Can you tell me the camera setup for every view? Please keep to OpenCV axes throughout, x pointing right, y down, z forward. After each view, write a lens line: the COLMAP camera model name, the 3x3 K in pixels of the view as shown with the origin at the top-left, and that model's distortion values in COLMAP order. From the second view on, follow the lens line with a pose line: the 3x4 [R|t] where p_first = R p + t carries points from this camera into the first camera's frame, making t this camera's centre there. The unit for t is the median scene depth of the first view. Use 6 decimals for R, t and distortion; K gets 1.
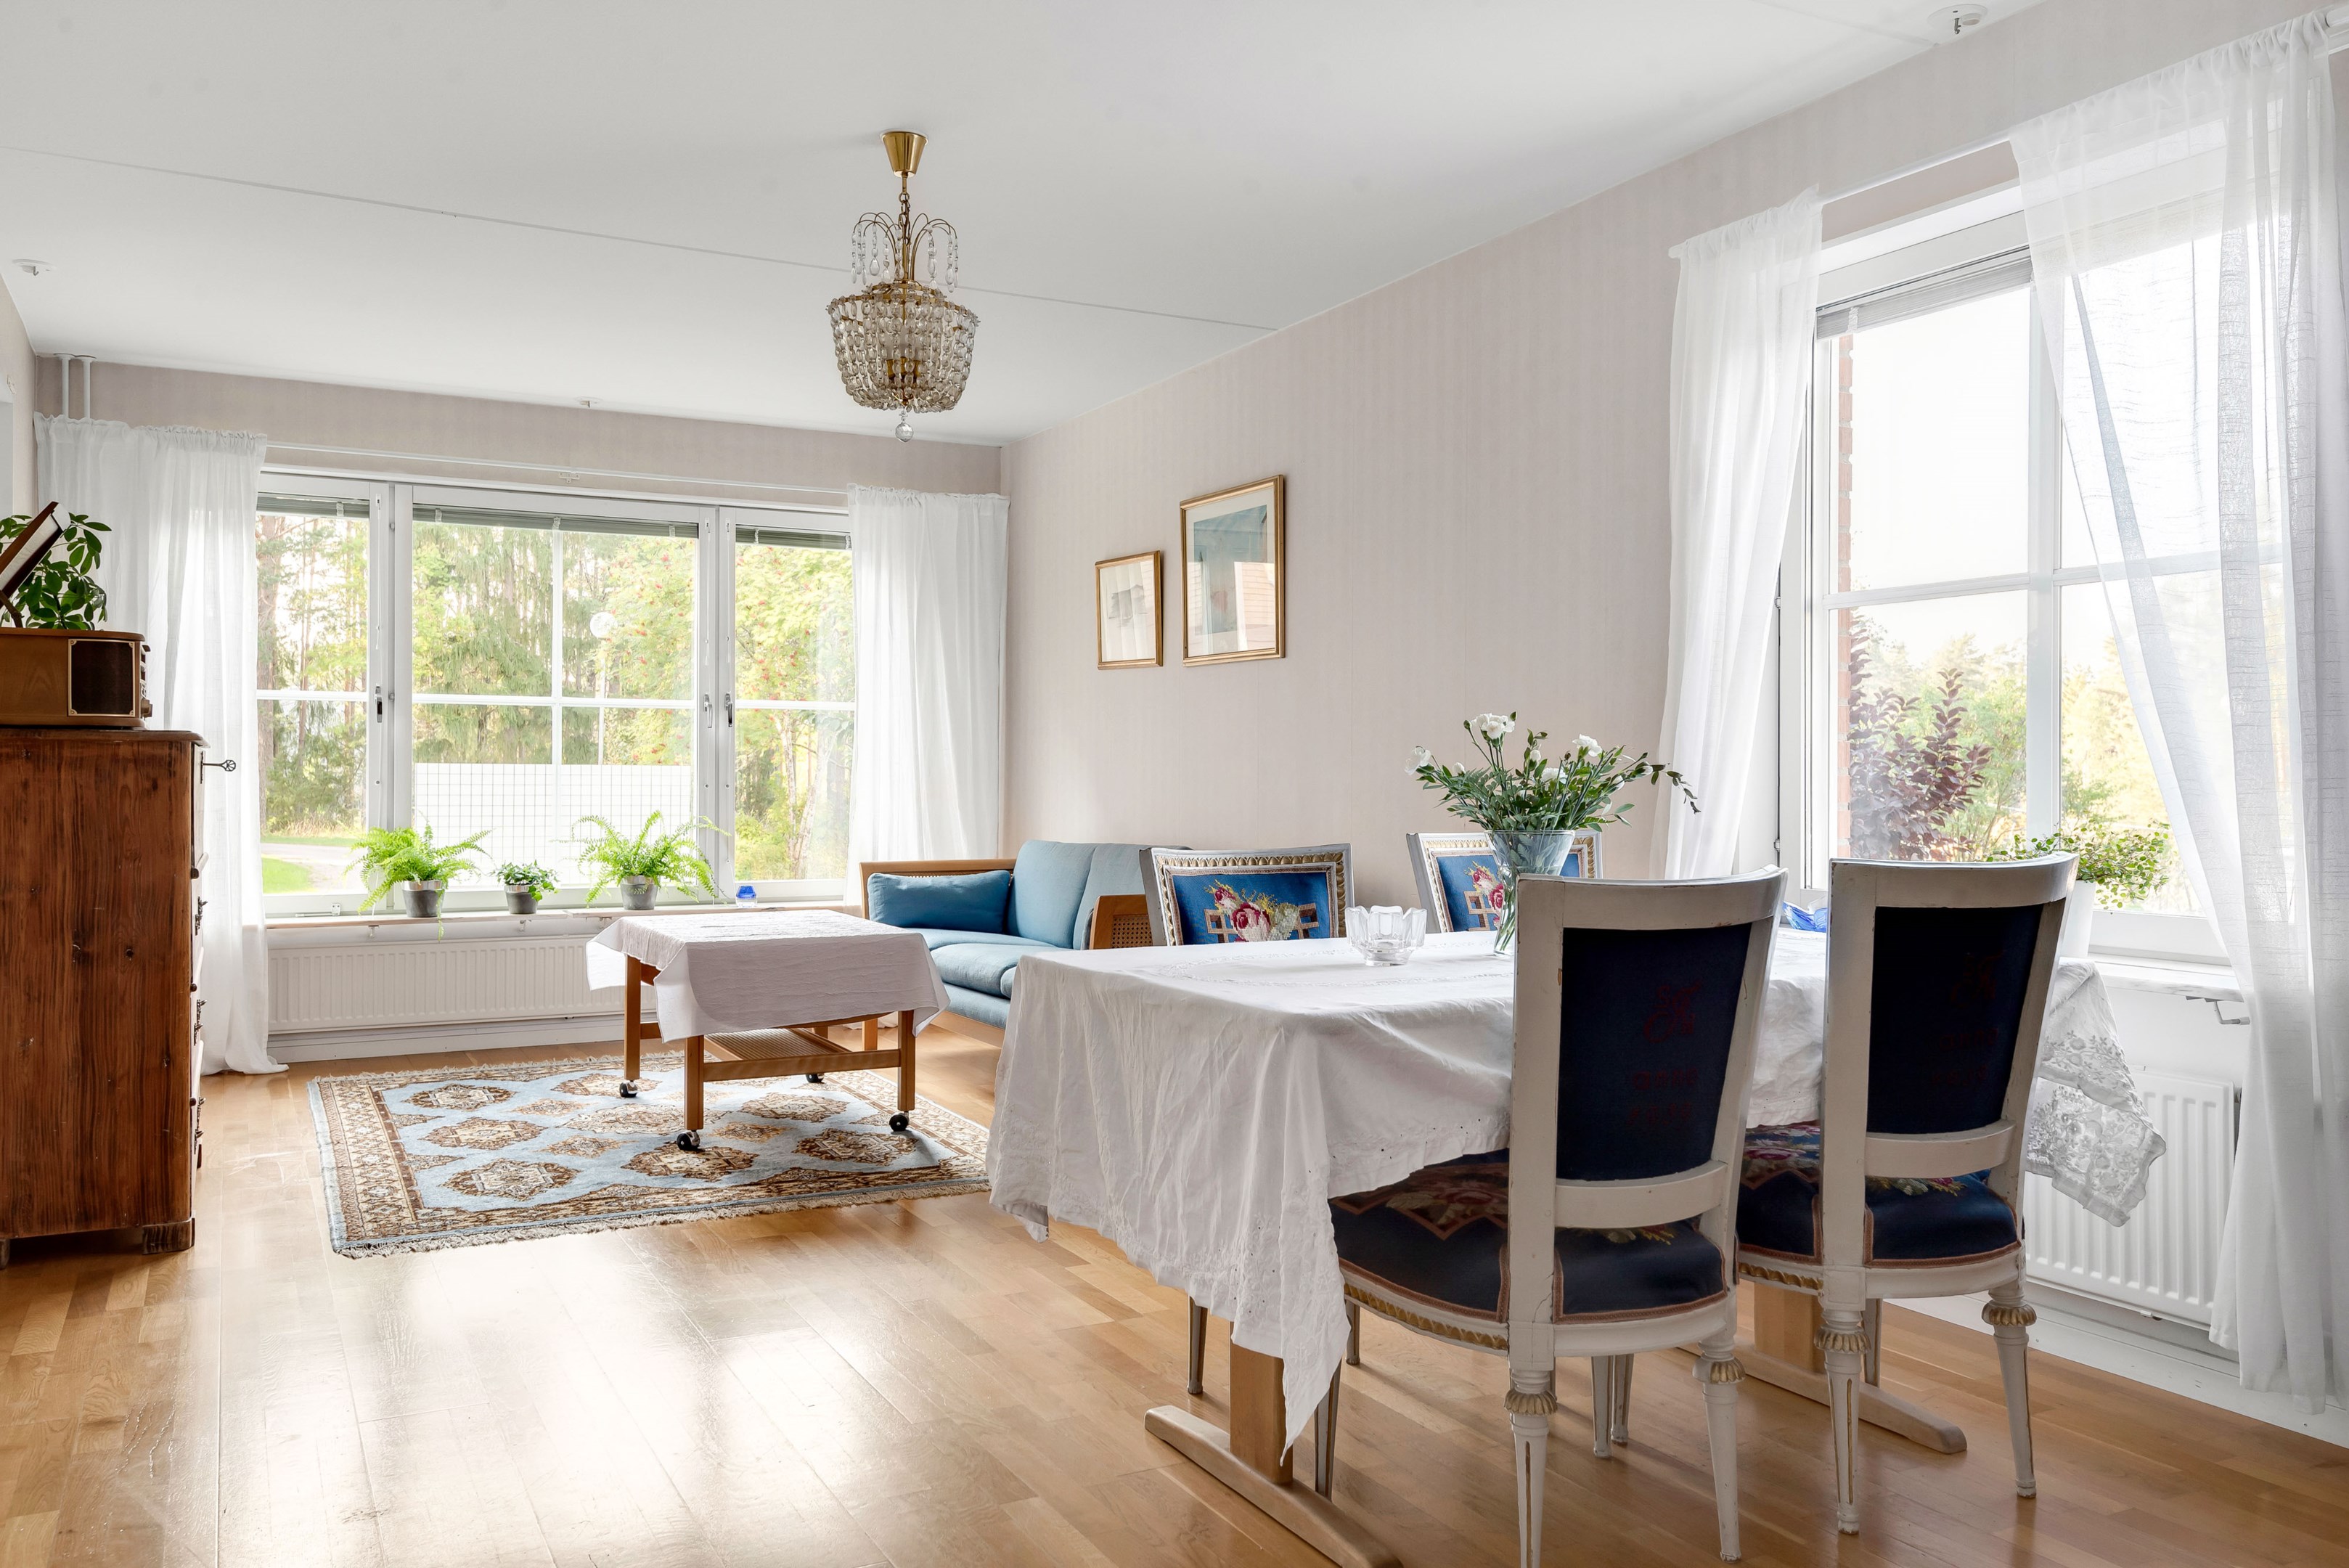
lens RADIAL K [[1914.3, 0, 1166.0], [0, 1914.3, 777.2], [0, 0, 1]] dist [0.006325, 0.002658]
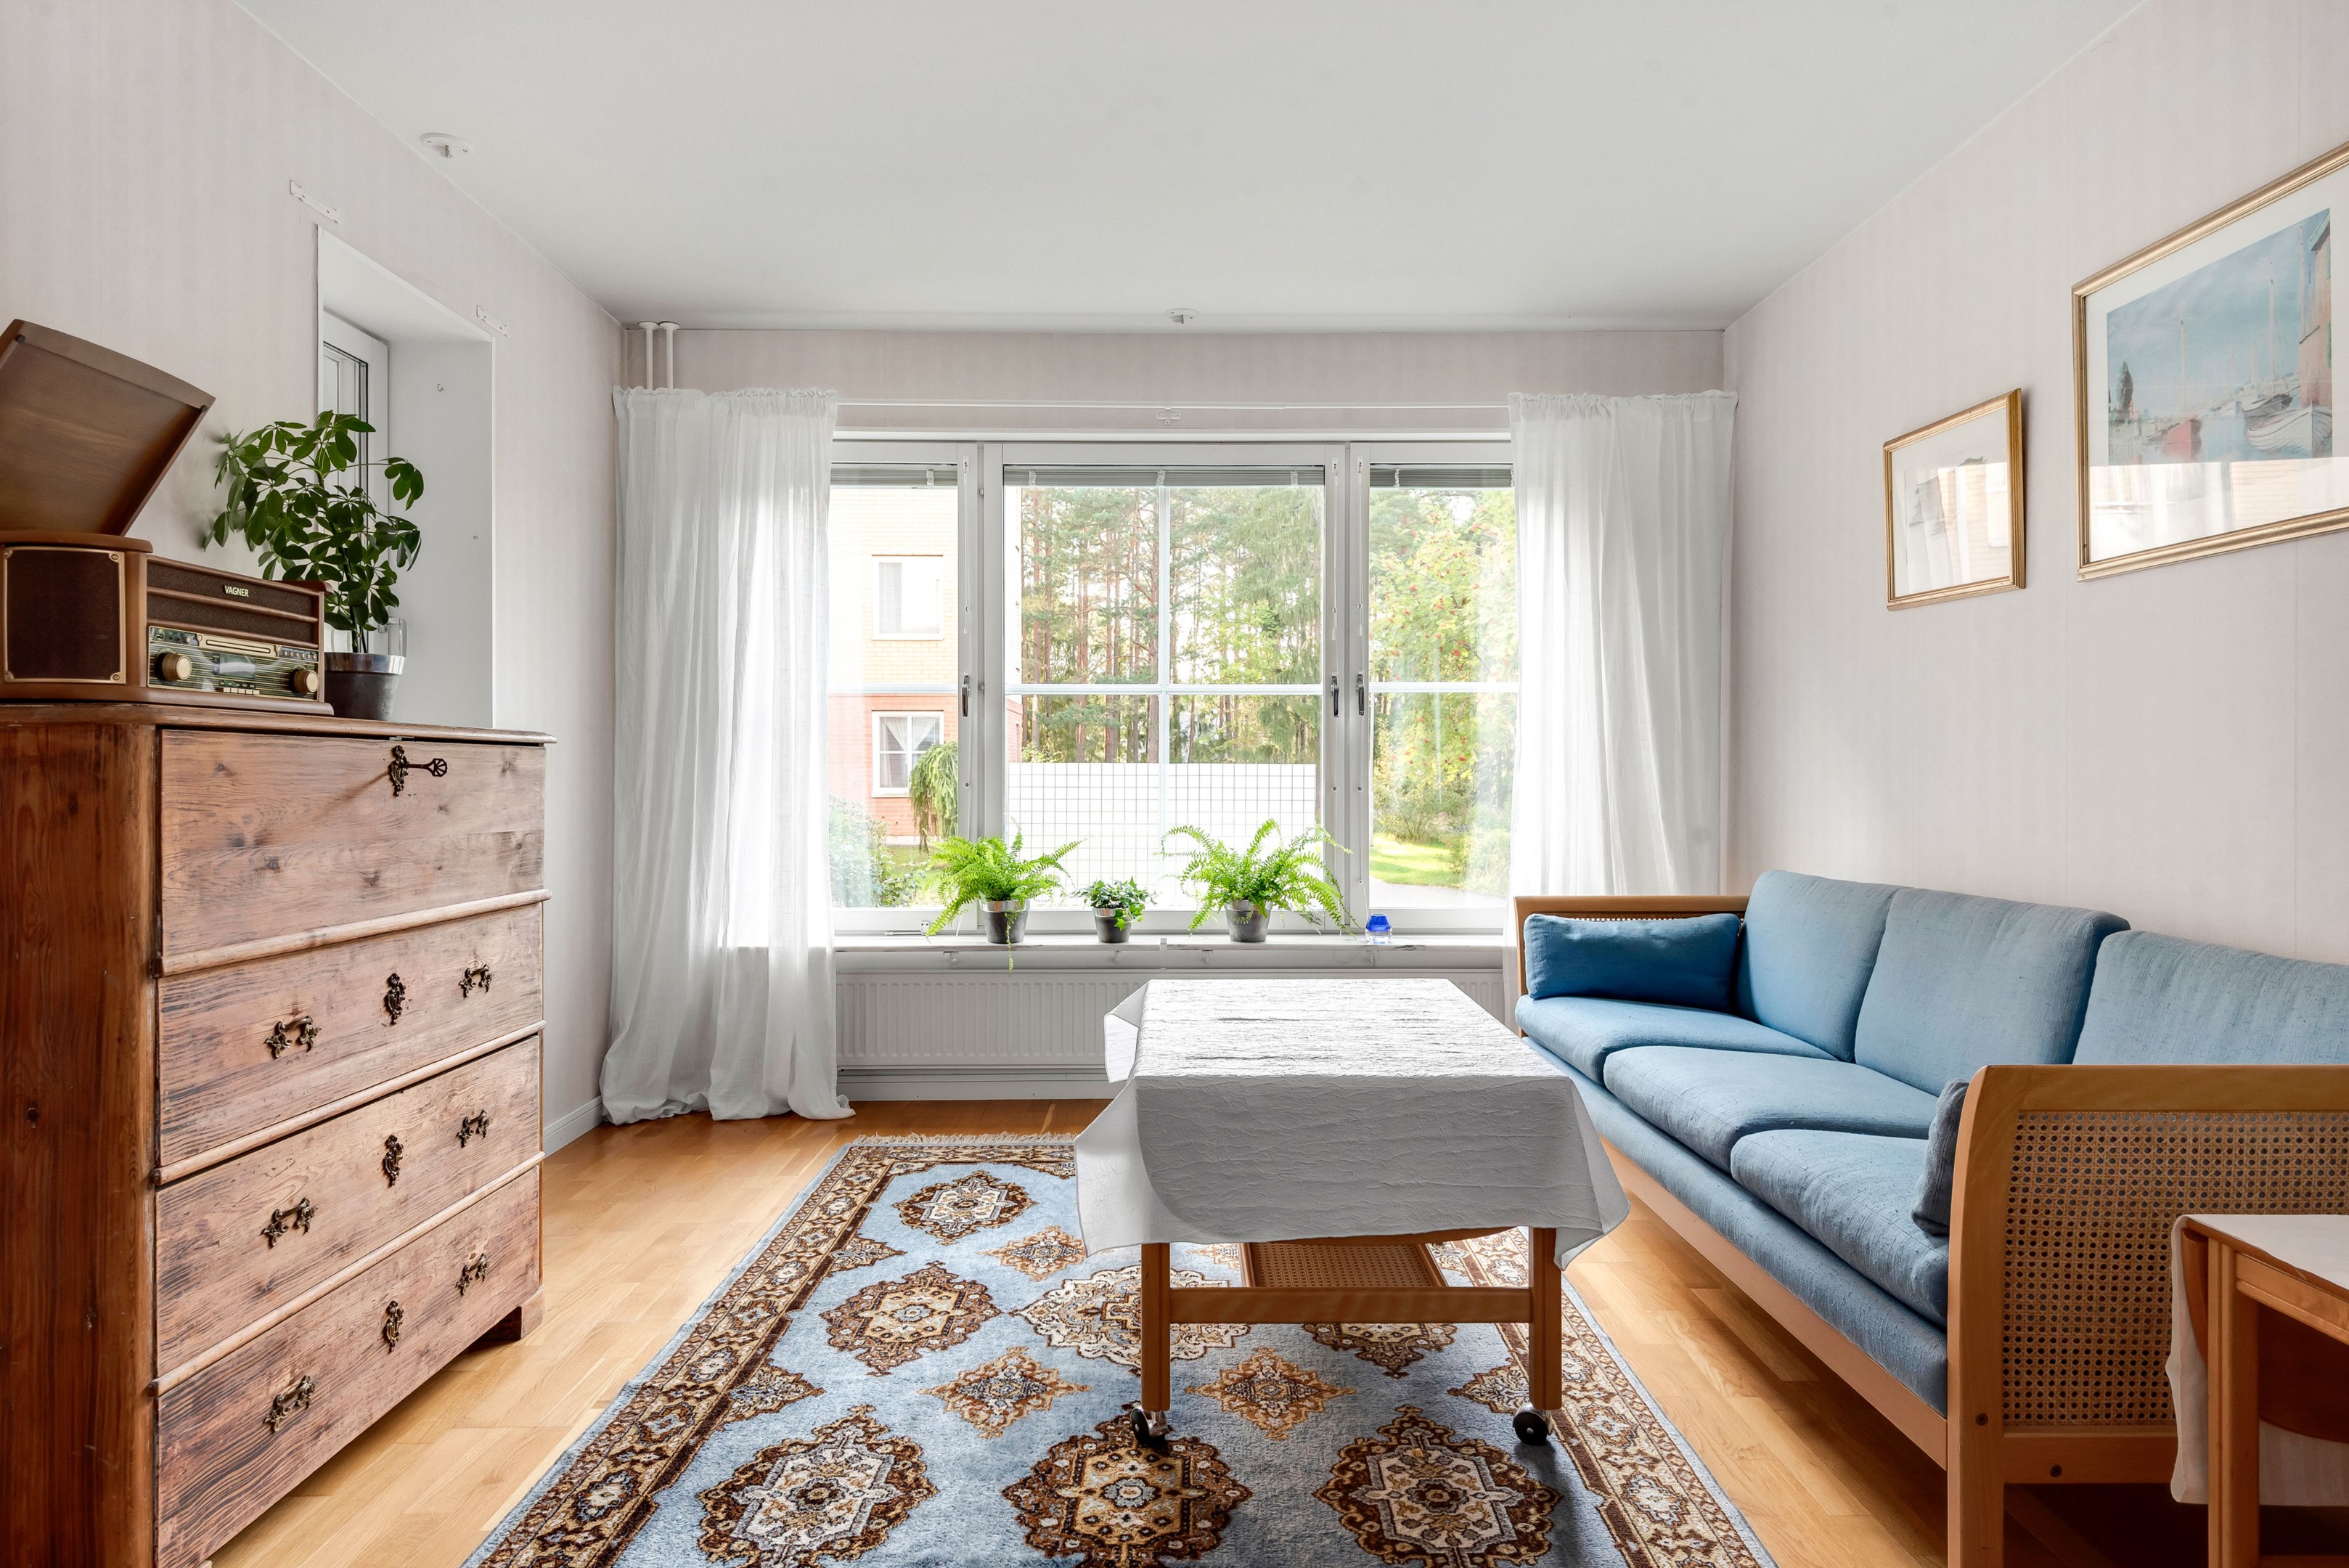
lens RADIAL K [[1433.5, 0, 1174.4], [0, 1433.5, 781.0], [0, 0, 1]] dist [0.038936, -0.030490]
pose [[0.902686, -0.001043, -0.430299, -0.042320], [0.003695, 0.999979, 0.005329, -0.002179], [0.430284, -0.006400, 0.902671, 0.451035]]
